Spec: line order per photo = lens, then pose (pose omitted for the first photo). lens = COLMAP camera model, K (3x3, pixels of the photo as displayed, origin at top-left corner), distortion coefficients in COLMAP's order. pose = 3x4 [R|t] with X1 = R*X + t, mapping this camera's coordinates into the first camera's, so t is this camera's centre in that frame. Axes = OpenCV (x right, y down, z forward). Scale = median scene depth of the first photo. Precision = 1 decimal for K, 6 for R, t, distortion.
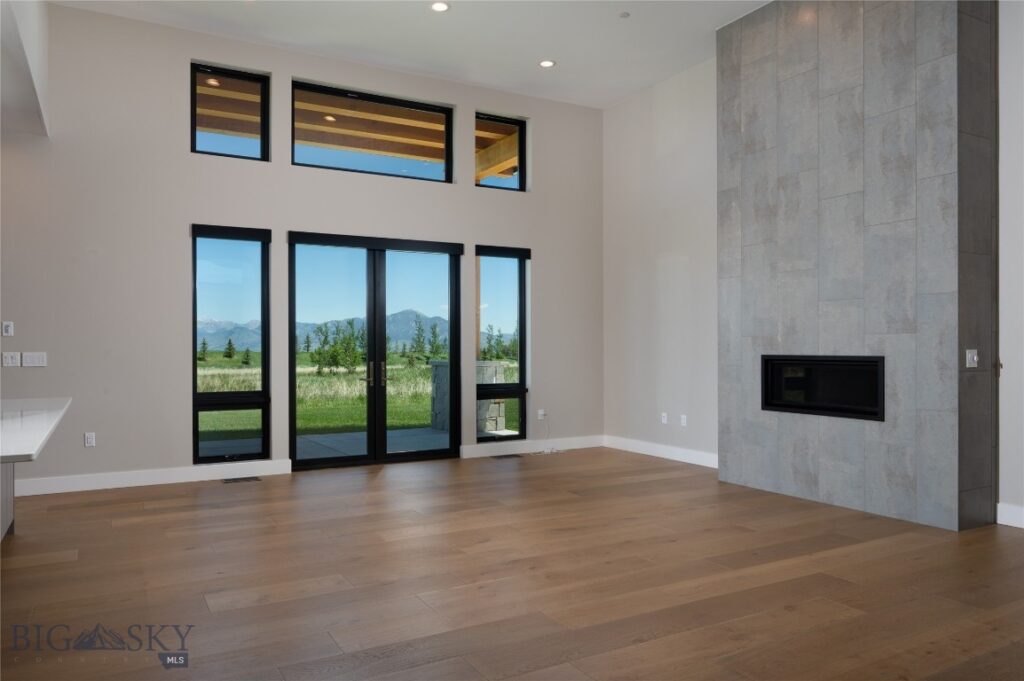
lens RADIAL K [[736.8, 0, 512.0], [0, 736.8, 340.5], [0, 0, 1]] dist [-0.000276, -0.002407]
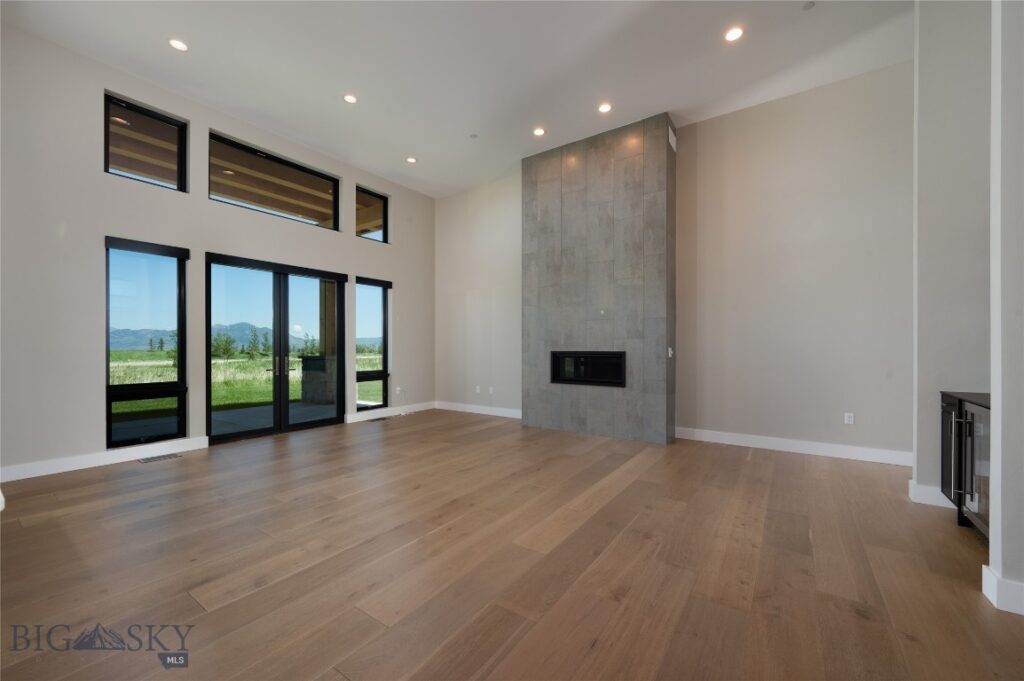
lens RADIAL K [[406.4, 0, 512.7], [0, 406.4, 344.9], [0, 0, 1]] dist [-0.001061, -0.000058]
pose [[0.900588, 0.004749, 0.434649, -0.142117], [-0.006009, 0.999981, 0.001524, 0.003867], [-0.434633, -0.003984, 0.900599, 0.168505]]
